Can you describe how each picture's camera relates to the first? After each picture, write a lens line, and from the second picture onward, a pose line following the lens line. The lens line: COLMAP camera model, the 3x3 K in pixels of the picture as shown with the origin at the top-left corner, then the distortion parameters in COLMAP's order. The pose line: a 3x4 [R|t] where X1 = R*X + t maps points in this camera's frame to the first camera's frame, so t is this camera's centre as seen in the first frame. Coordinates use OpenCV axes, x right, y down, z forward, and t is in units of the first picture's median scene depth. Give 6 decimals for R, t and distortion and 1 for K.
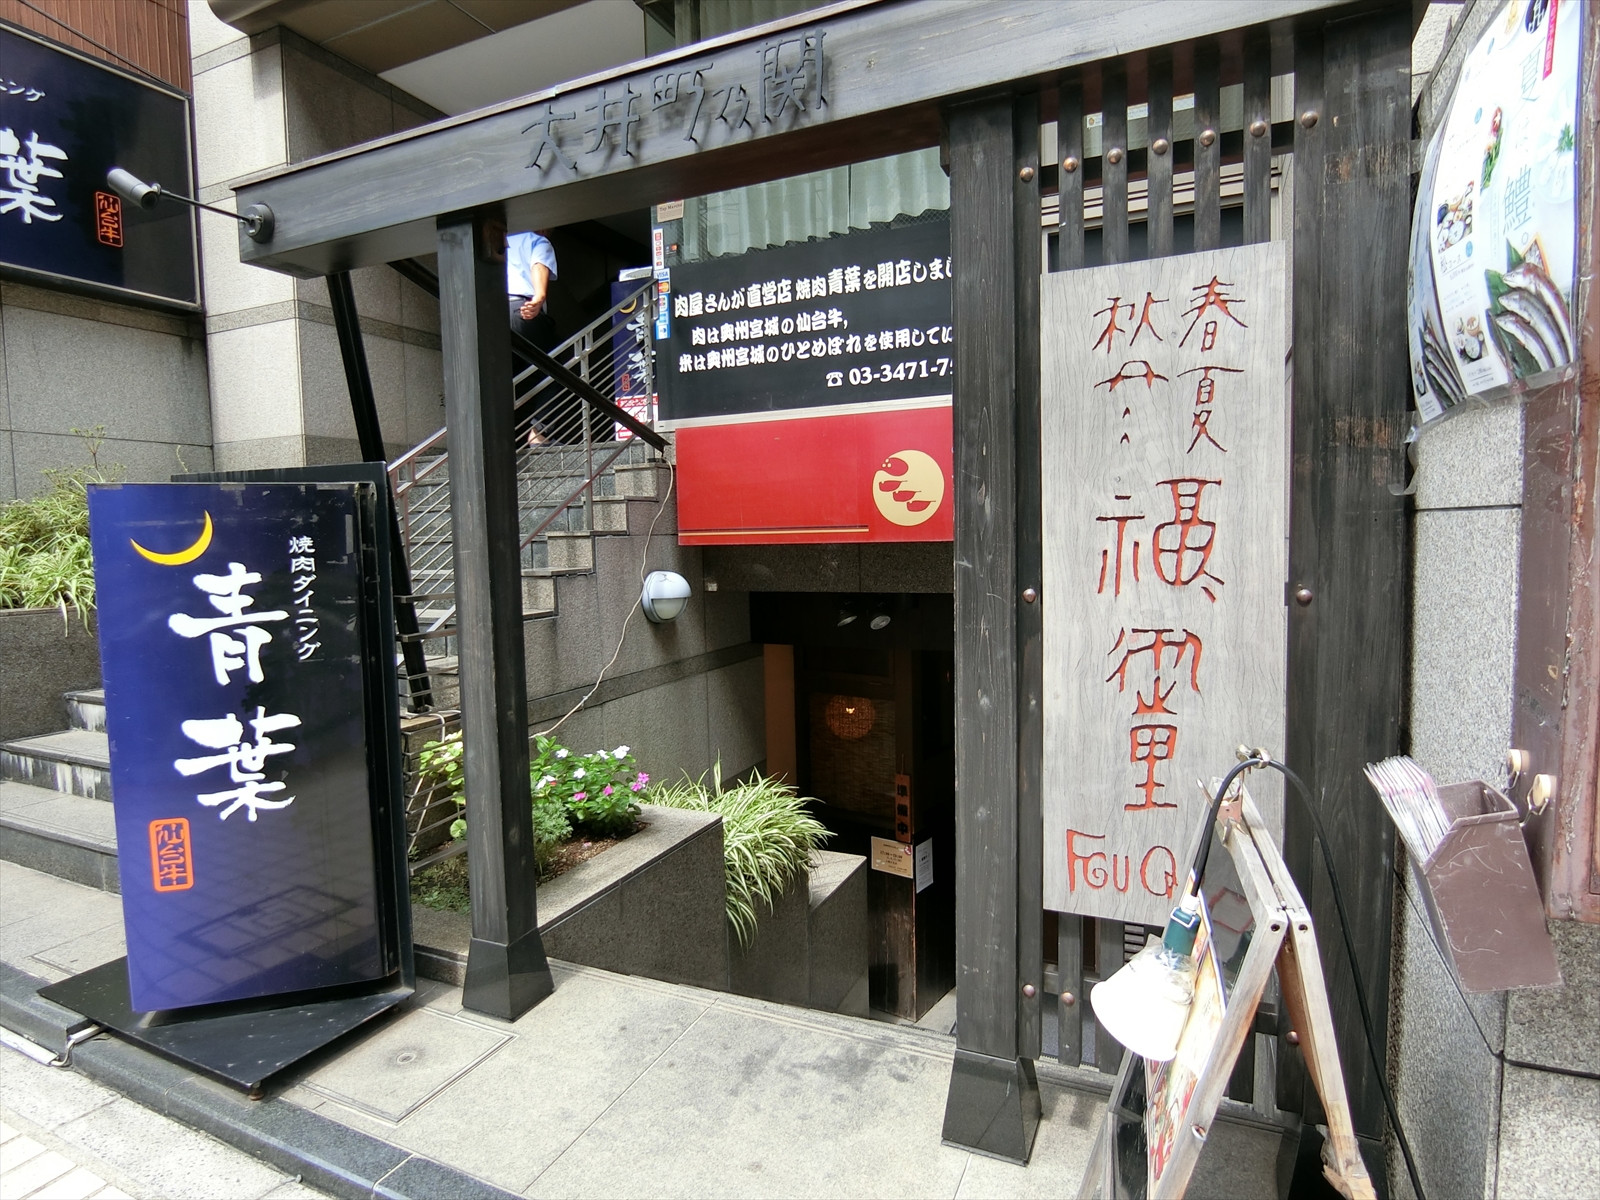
lens RADIAL K [[871.5, 0, 798.2], [0, 871.5, 599.1], [0, 0, 1]] dist [-0.004646, -0.002698]
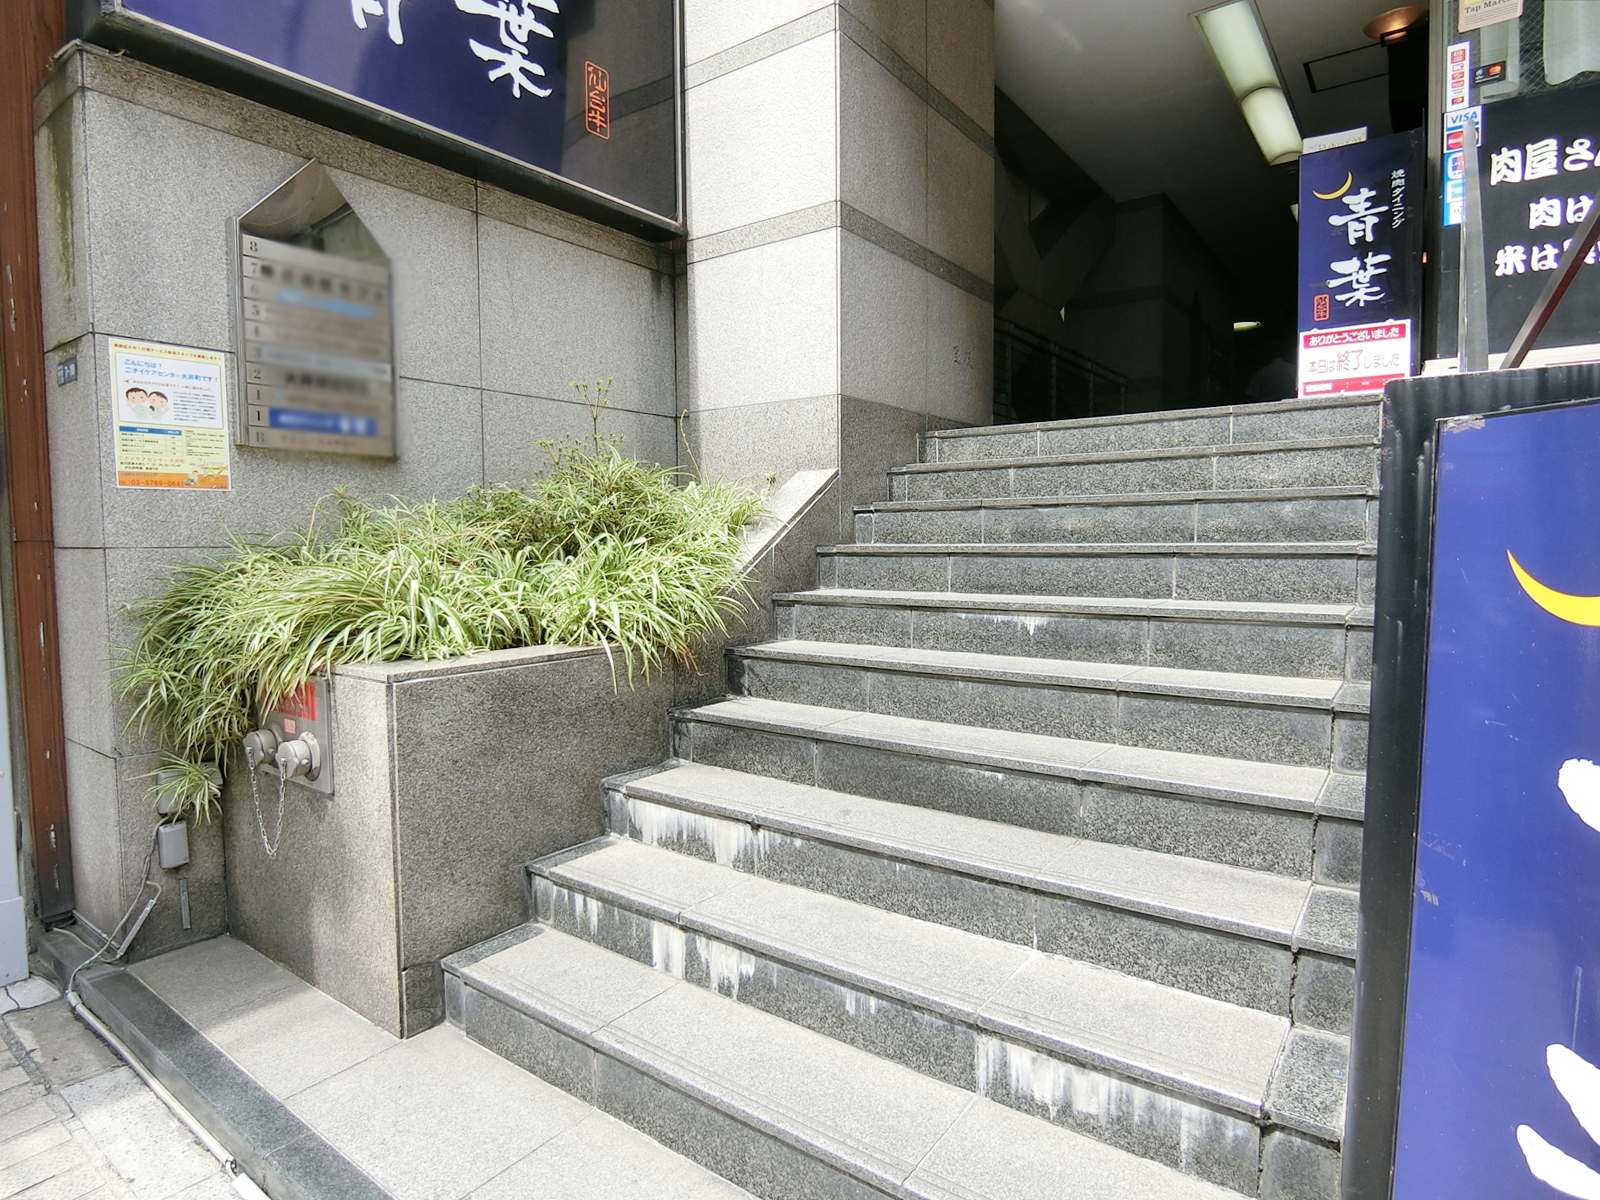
lens RADIAL K [[871.5, 0, 802.2], [0, 871.5, 592.4], [0, 0, 1]] dist [-0.004646, -0.002698]
pose [[0.983348, 0.022965, -0.180274, -0.500252], [-0.025050, 0.999643, -0.009297, -0.024353], [0.179996, 0.013658, 0.983572, 0.329670]]
